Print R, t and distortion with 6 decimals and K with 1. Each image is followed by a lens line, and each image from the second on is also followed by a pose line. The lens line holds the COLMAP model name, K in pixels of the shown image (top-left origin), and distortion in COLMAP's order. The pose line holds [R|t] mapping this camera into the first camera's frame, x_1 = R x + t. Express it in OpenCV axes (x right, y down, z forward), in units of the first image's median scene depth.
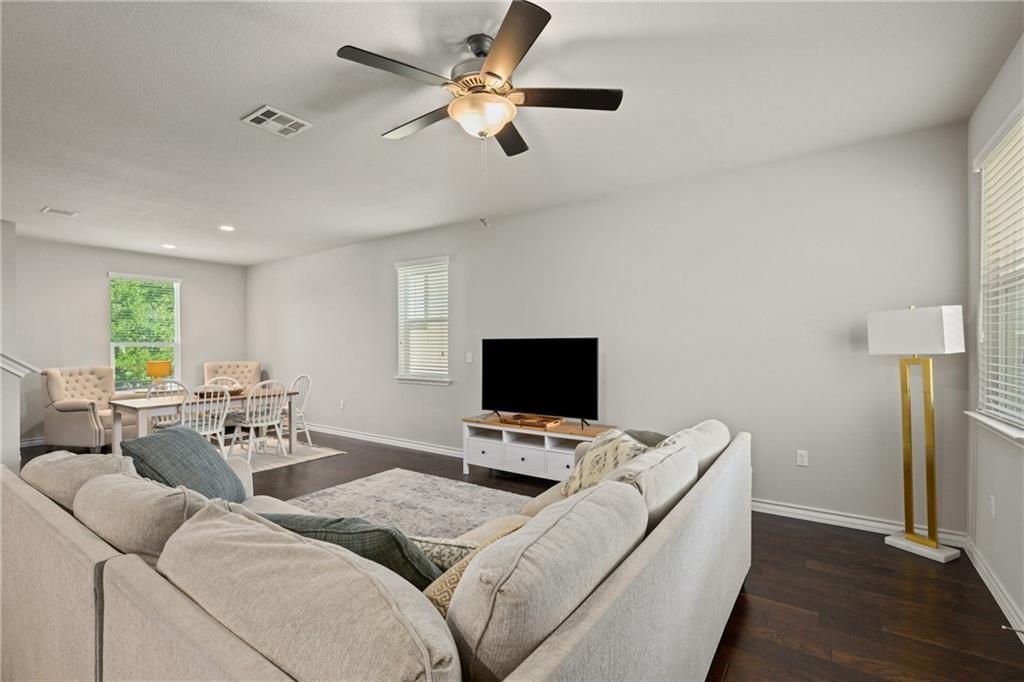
lens RADIAL K [[478.1, 0, 516.9], [0, 478.1, 347.6], [0, 0, 1]] dist [0.004749, -0.000258]
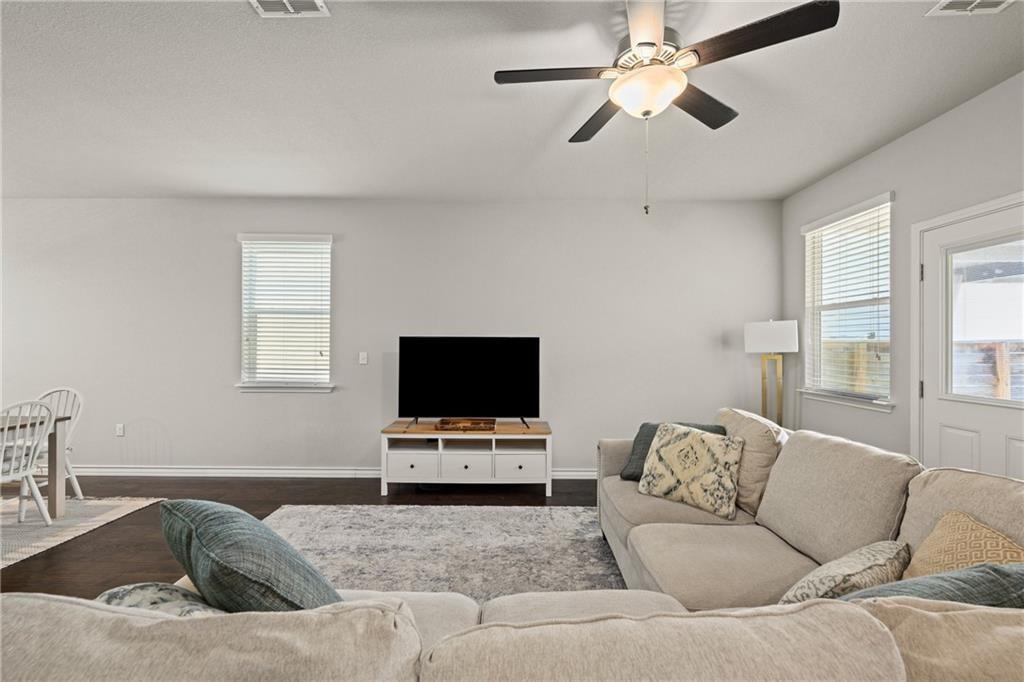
lens RADIAL K [[433.3, 0, 515.8], [0, 433.3, 340.9], [0, 0, 1]] dist [0.005747, -0.000230]
pose [[0.818074, 0.011927, 0.574990, -0.362702], [-0.004254, 0.999883, -0.014689, 0.000462], [-0.575098, 0.009571, 0.818029, 0.232472]]
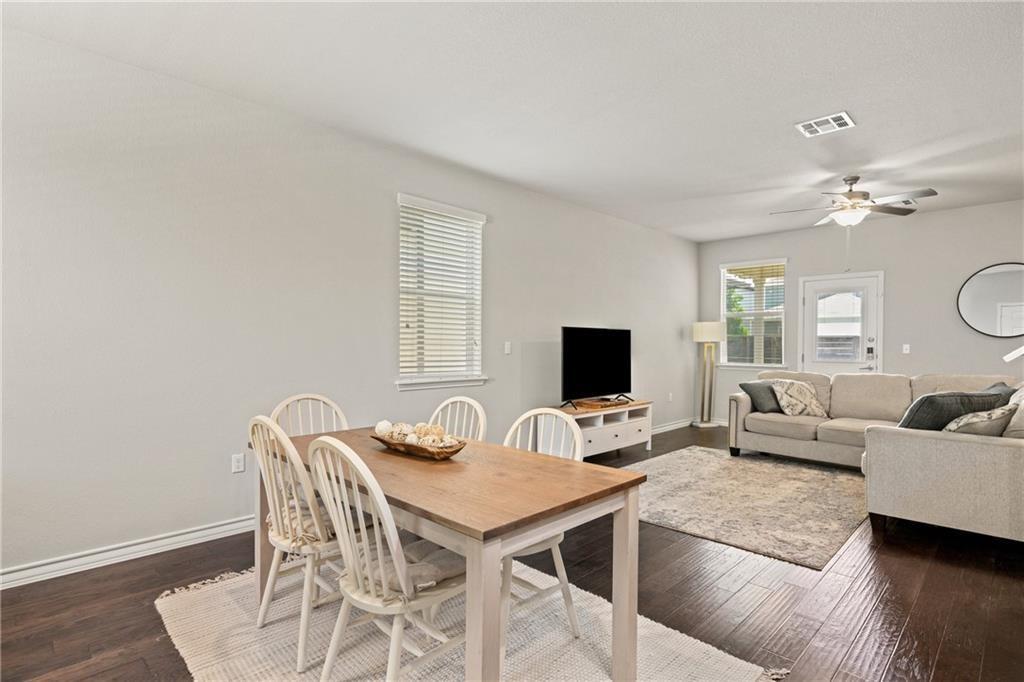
lens RADIAL K [[515.7, 0, 519.6], [0, 515.7, 348.9], [0, 0, 1]] dist [-0.004428, -0.000481]
pose [[0.158168, -0.006616, 0.987390, -1.117633], [0.001576, 0.999978, 0.006448, 0.019582], [-0.987411, 0.000537, 0.158175, 0.949201]]
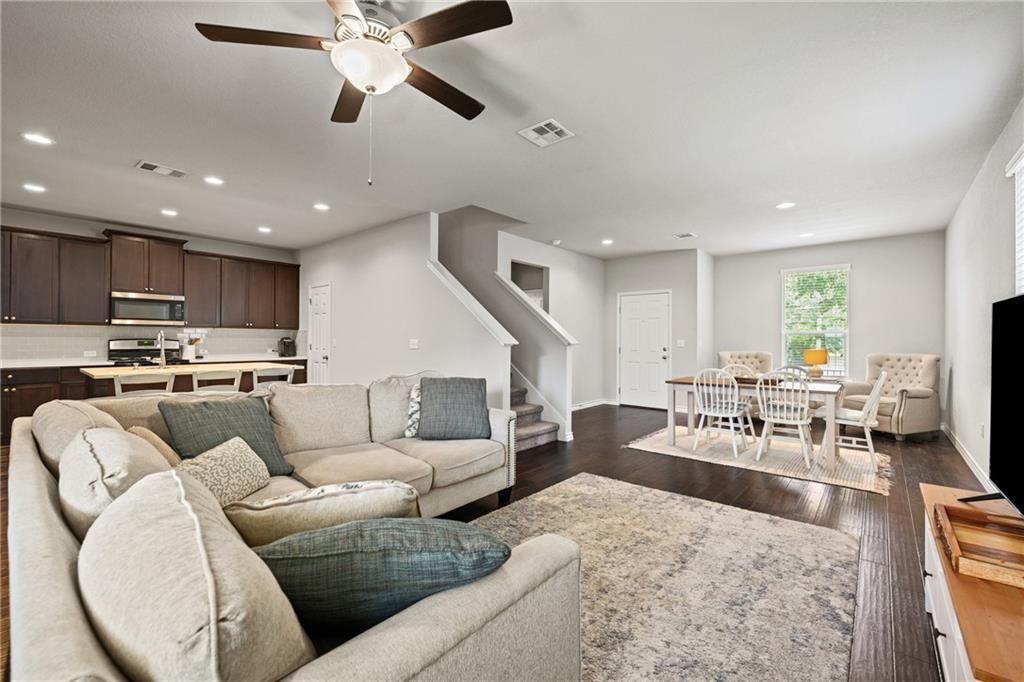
lens RADIAL K [[433.3, 0, 512.6], [0, 433.3, 337.2], [0, 0, 1]] dist [0.005747, -0.000230]
pose [[-0.102429, -0.003230, -0.994735, 0.340986], [-0.008660, 0.999960, -0.002355, 0.014786], [0.994703, 0.008374, -0.102453, 0.657175]]
